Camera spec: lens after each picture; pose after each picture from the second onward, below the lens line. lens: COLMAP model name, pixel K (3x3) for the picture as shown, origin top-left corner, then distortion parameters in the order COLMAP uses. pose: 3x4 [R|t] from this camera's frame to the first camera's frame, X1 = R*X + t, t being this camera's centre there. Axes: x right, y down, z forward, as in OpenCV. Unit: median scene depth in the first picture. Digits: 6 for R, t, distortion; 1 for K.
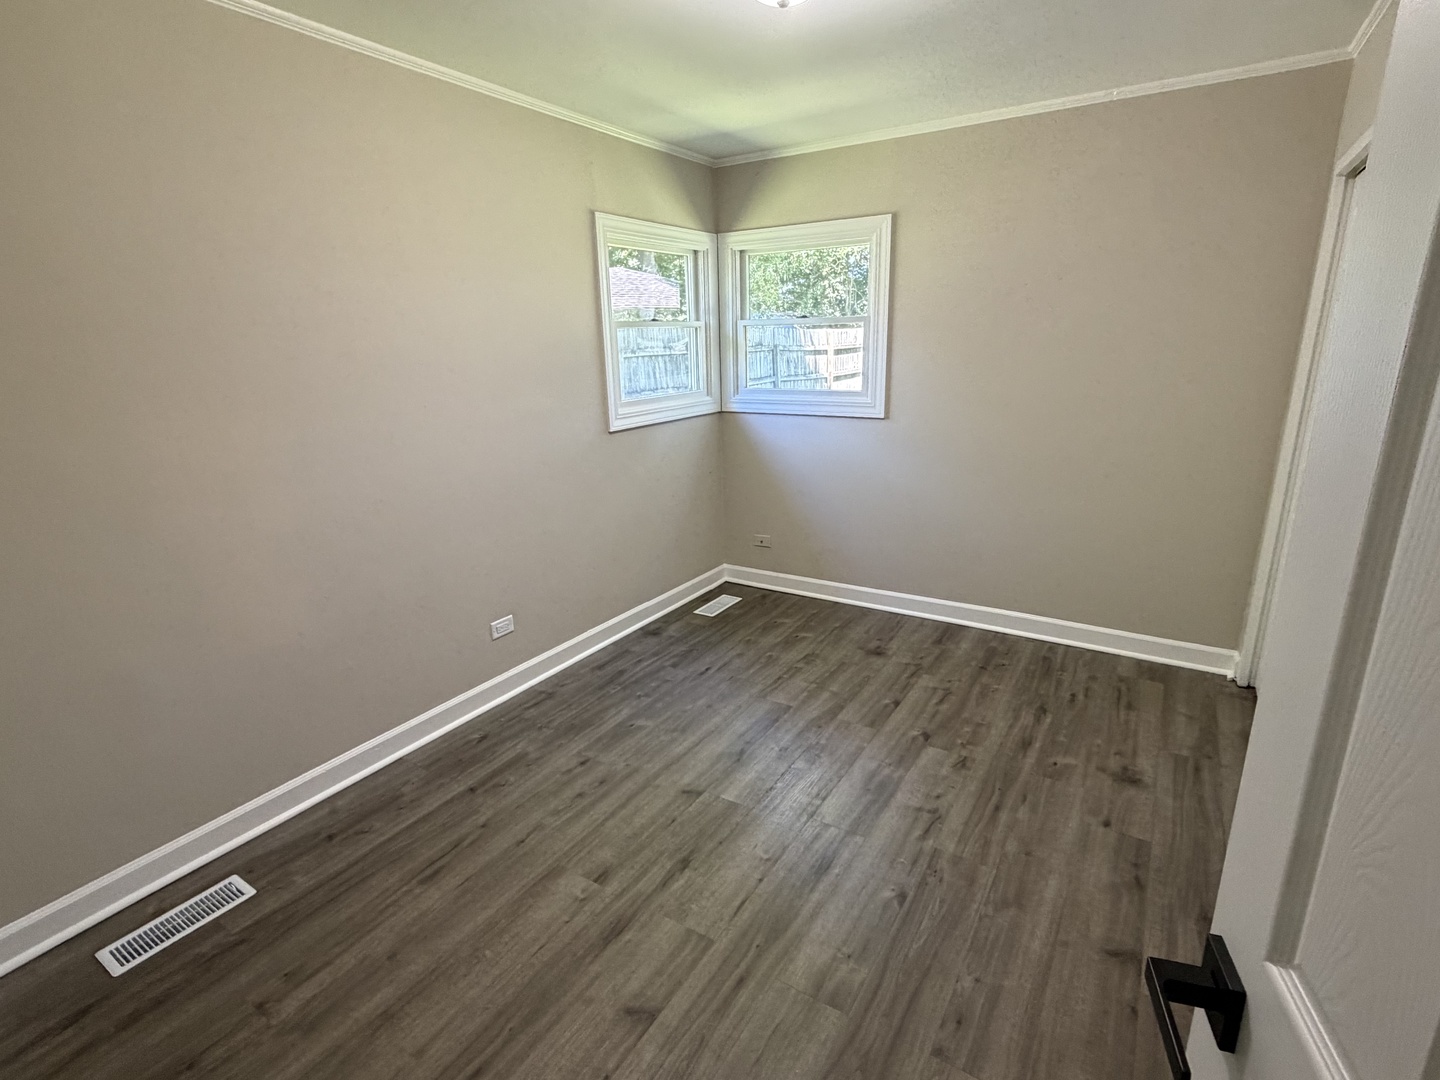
lens RADIAL K [[710.6, 0, 720.0], [0, 710.6, 540.0], [0, 0, 1]] dist [-0.002921, -0.000138]
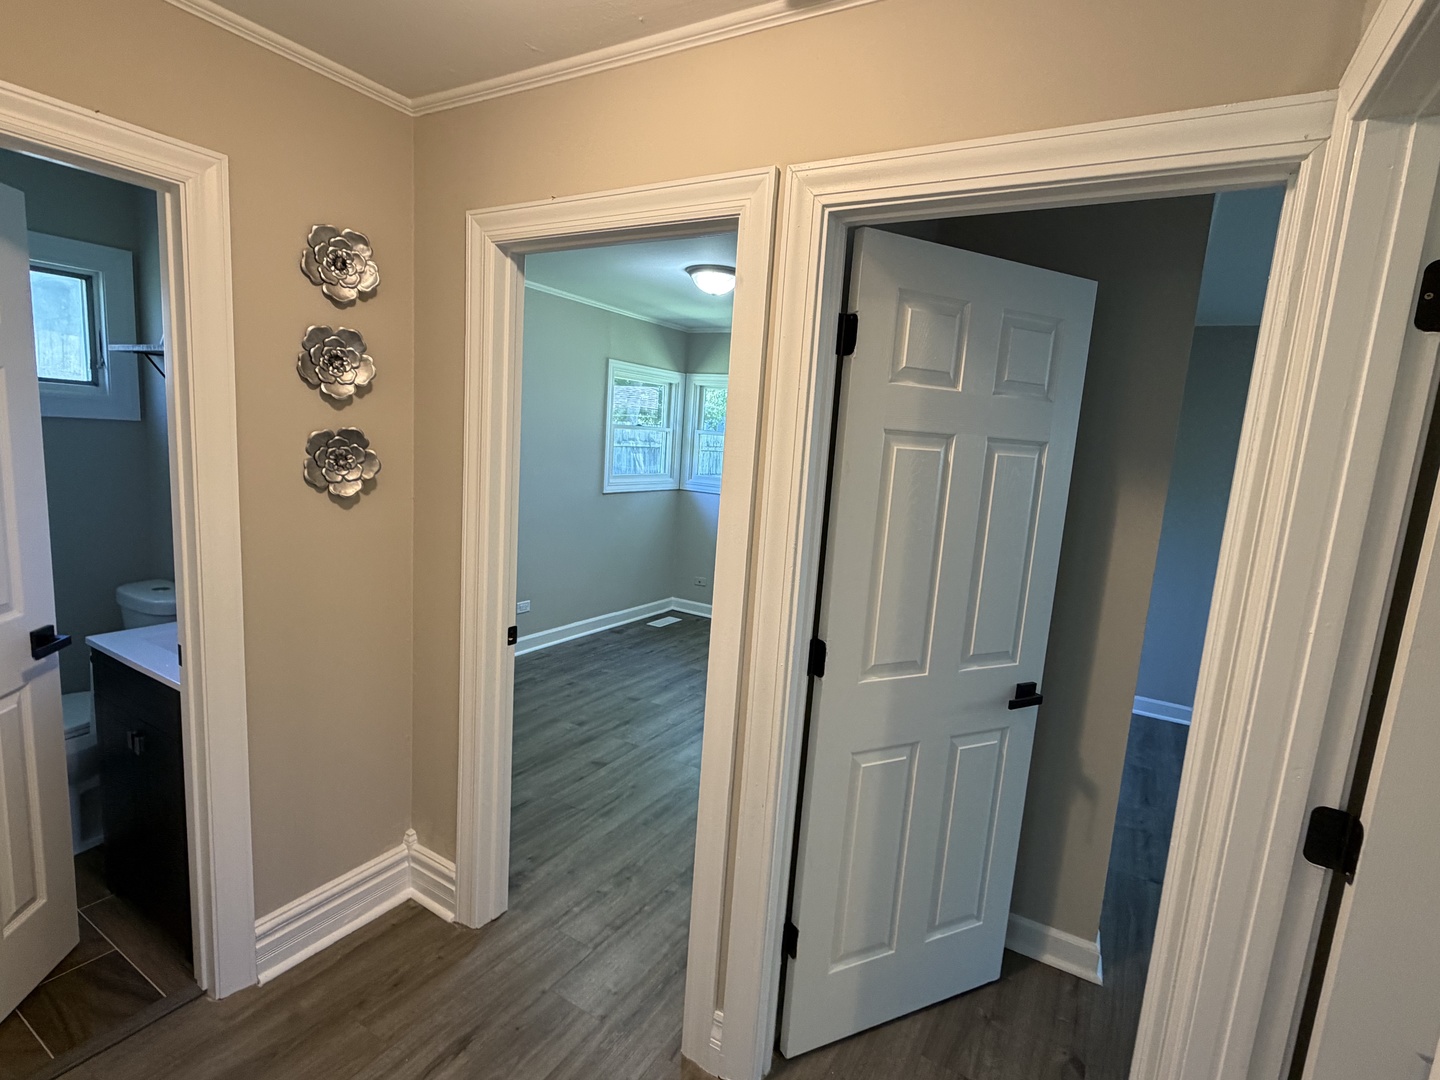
lens RADIAL K [[710.6, 0, 720.0], [0, 710.6, 540.0], [0, 0, 1]] dist [-0.002921, -0.000138]
pose [[0.995314, 0.088110, 0.039830, 0.040775], [-0.082068, 0.987591, -0.133900, 0.122158], [-0.051134, 0.130004, 0.990194, -0.480722]]
